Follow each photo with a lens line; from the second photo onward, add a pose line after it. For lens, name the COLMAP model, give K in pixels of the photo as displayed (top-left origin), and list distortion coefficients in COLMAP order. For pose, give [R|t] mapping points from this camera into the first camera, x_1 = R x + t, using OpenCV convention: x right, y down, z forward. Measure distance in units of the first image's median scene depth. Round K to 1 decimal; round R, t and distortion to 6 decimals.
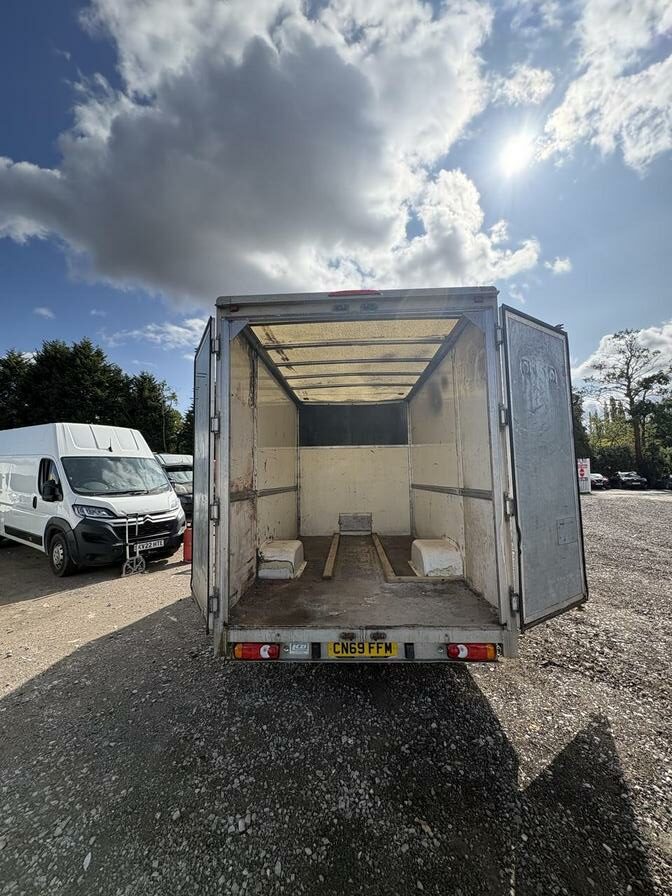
lens RADIAL K [[360.2, 0, 334.7], [0, 360.2, 446.3], [0, 0, 1]] dist [0.000669, -0.000099]
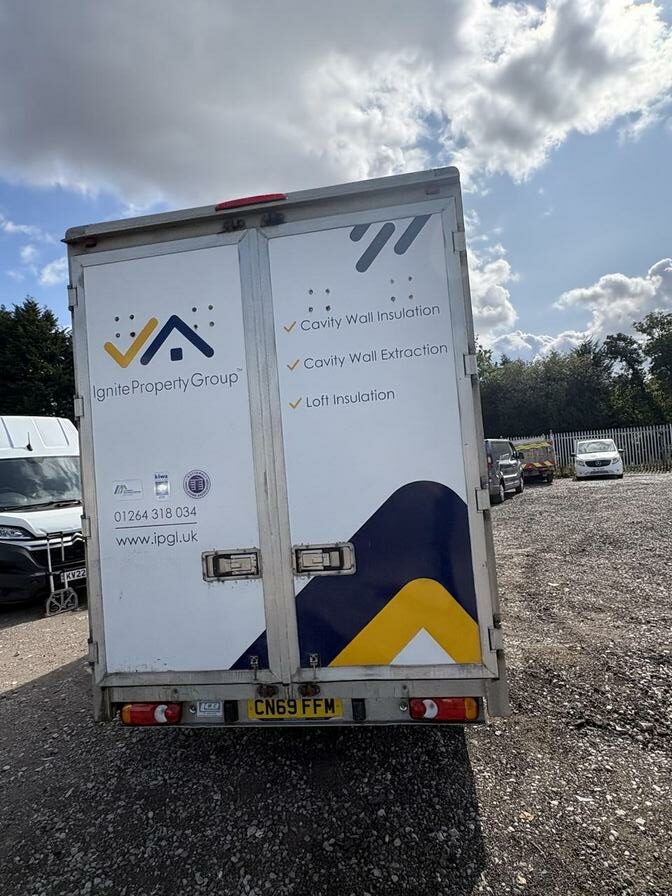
lens RADIAL K [[513.2, 0, 338.5], [0, 513.2, 444.4], [0, 0, 1]] dist [0.003347, -0.000492]
pose [[0.992875, -0.066999, -0.098542, 0.287916], [0.071455, 0.996542, 0.042406, 0.006240], [0.095360, -0.049145, 0.994229, 0.022777]]
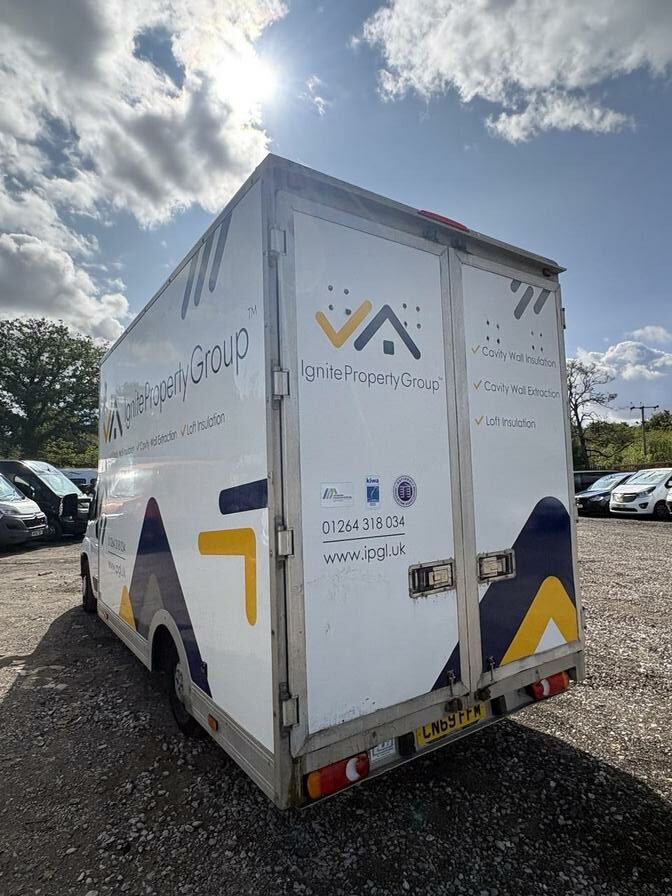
lens RADIAL K [[510.7, 0, 344.0], [0, 510.7, 448.3], [0, 0, 1]] dist [0.001507, 0.000555]
pose [[0.796562, 0.036185, 0.603473, -0.696687], [-0.032641, 0.999325, -0.016836, 0.046670], [-0.603675, -0.006287, 0.797206, 0.315268]]
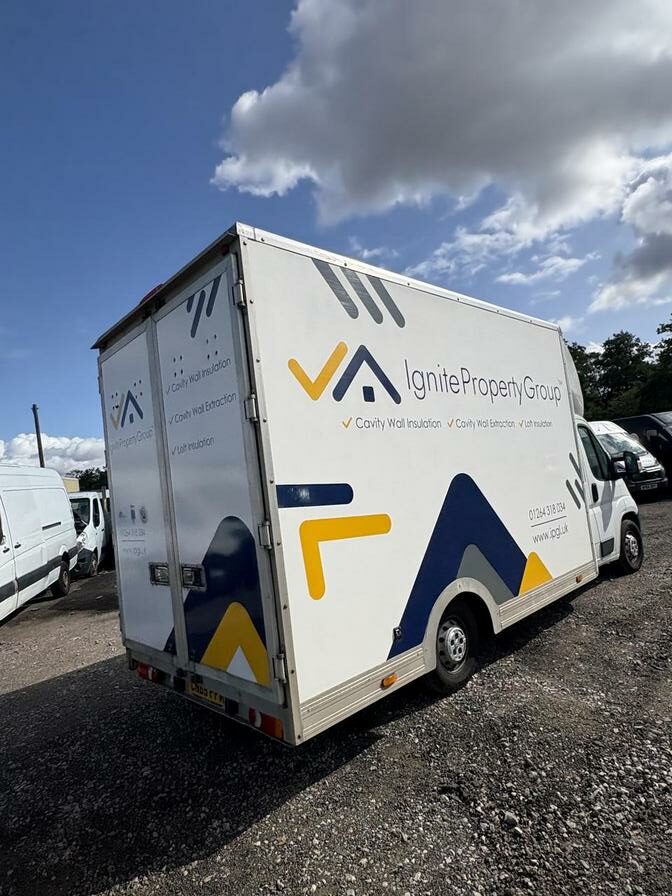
lens RADIAL K [[513.4, 0, 333.5], [0, 513.4, 450.3], [0, 0, 1]] dist [0.003766, 0.001147]
pose [[0.709151, -0.116044, -0.695442, 1.208361], [0.166772, 0.985980, 0.005535, 0.018454], [0.685049, -0.119905, 0.718561, 0.357516]]
